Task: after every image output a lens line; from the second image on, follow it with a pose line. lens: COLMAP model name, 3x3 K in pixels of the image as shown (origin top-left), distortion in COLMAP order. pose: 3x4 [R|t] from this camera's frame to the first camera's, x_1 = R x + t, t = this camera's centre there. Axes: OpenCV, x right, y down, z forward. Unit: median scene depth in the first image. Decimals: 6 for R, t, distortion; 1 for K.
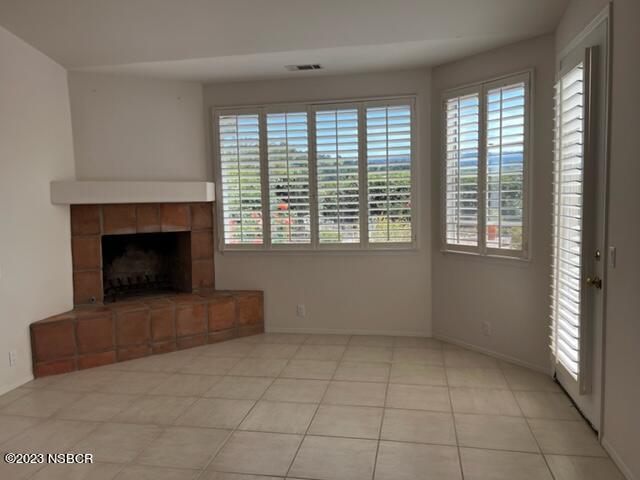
lens RADIAL K [[487.7, 0, 323.1], [0, 487.7, 237.0], [0, 0, 1]] dist [0.053960, -0.056731]
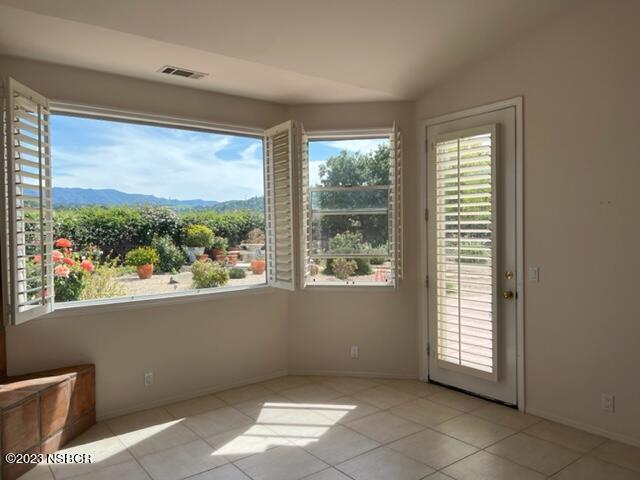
lens RADIAL K [[487.7, 0, 321.2], [0, 487.7, 242.6], [0, 0, 1]] dist [0.053960, -0.056731]
pose [[0.660184, -0.012765, 0.750996, -0.711001], [0.065937, 0.996980, -0.041018, -0.020776], [-0.748204, 0.076598, 0.659032, 0.442424]]
